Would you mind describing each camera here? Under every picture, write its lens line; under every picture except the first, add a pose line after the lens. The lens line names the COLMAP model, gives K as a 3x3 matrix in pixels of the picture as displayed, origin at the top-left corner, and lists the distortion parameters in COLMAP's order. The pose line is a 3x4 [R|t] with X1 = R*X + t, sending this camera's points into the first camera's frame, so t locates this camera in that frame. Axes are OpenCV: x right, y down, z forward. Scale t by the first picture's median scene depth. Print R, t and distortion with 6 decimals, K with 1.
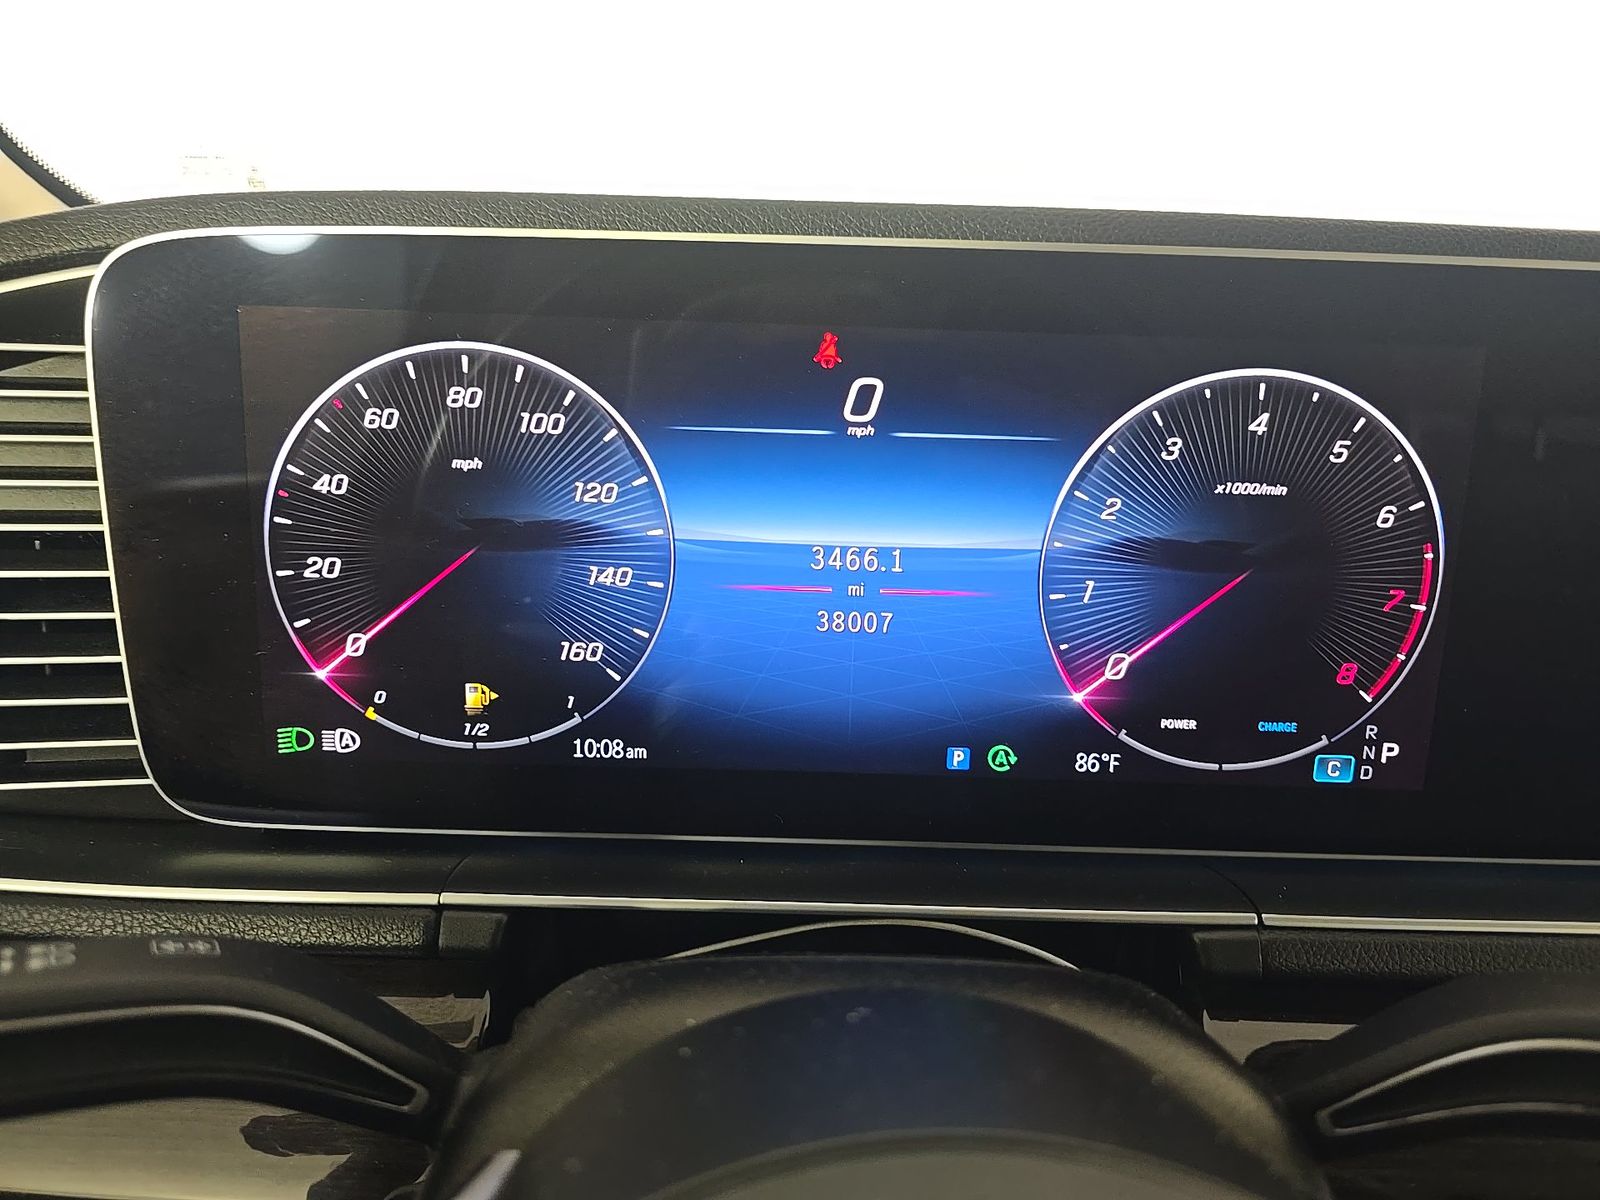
lens RADIAL K [[1083.9, 0, 794.9], [0, 1083.9, 609.1], [0, 0, 1]] dist [0.045159, -0.056147]
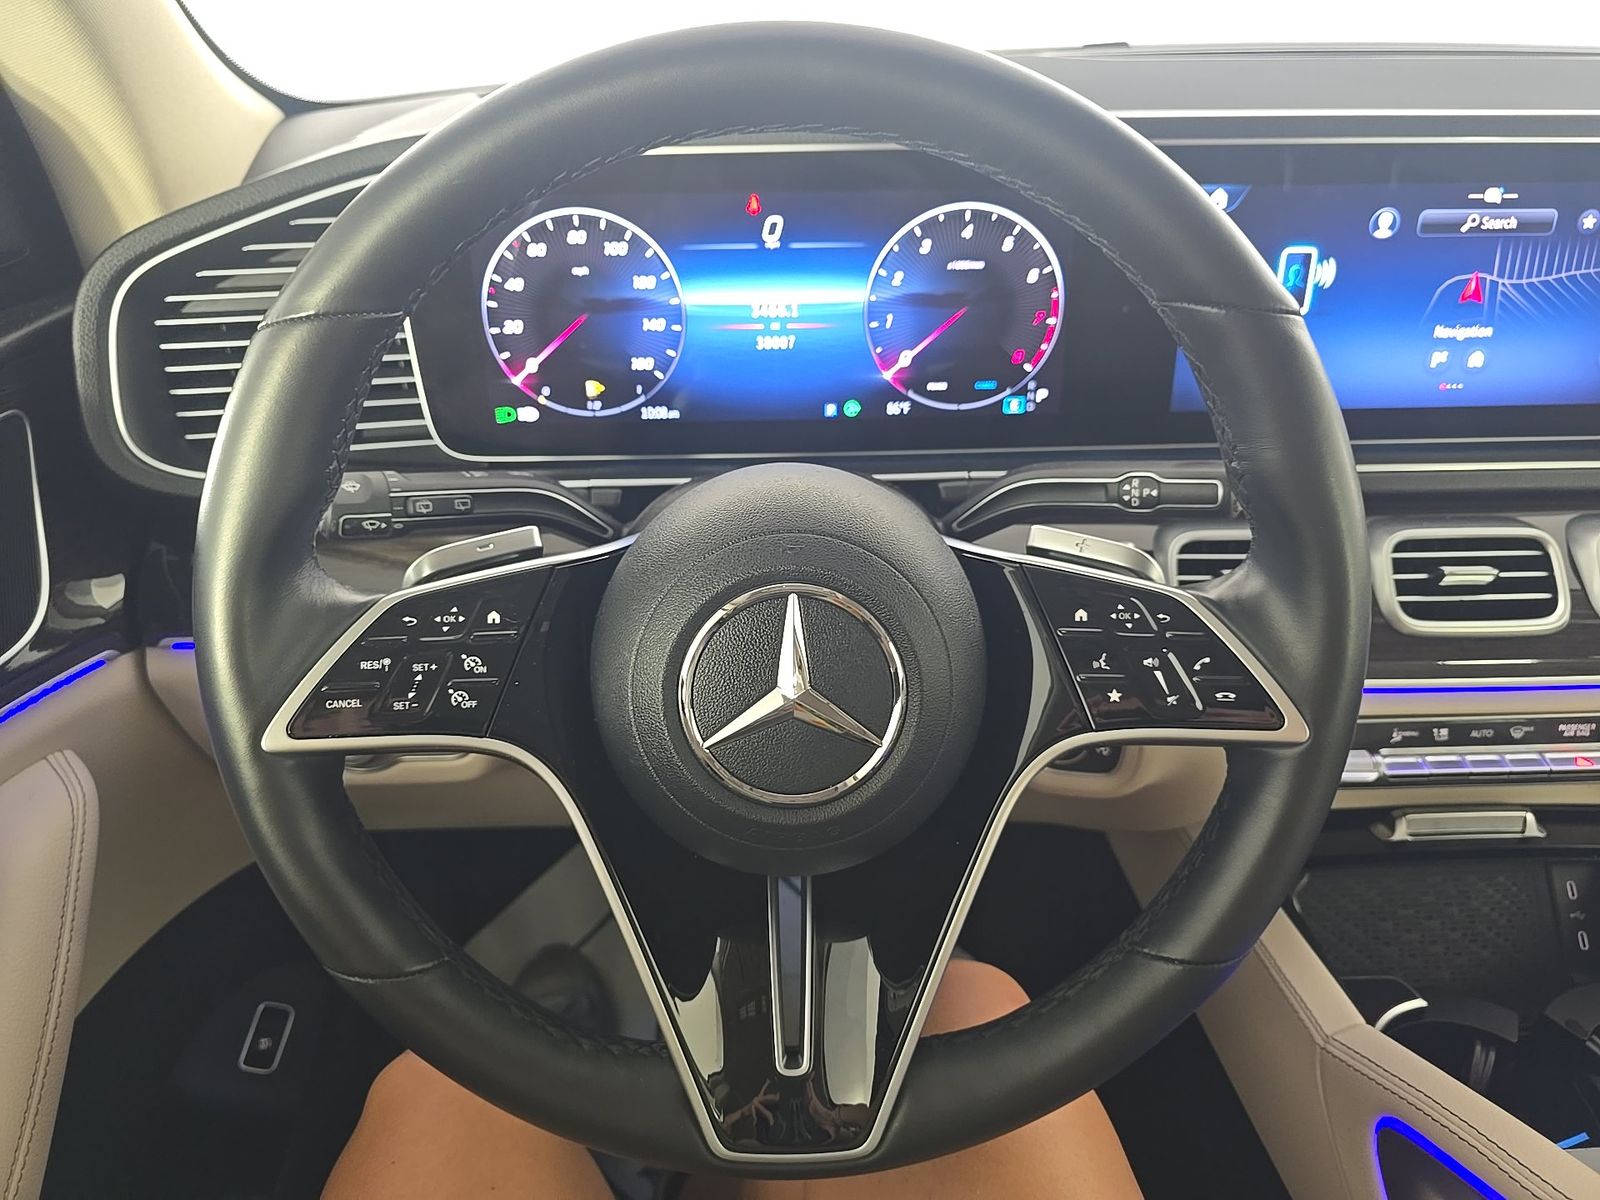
lens RADIAL K [[1083.9, 0, 794.9], [0, 1083.9, 609.1], [0, 0, 1]] dist [0.045159, -0.056147]
pose [[0.998783, -0.049181, 0.003711, 0.059985], [0.046893, 0.970240, 0.237559, 0.014760], [-0.015284, -0.237096, 0.971366, -1.110430]]
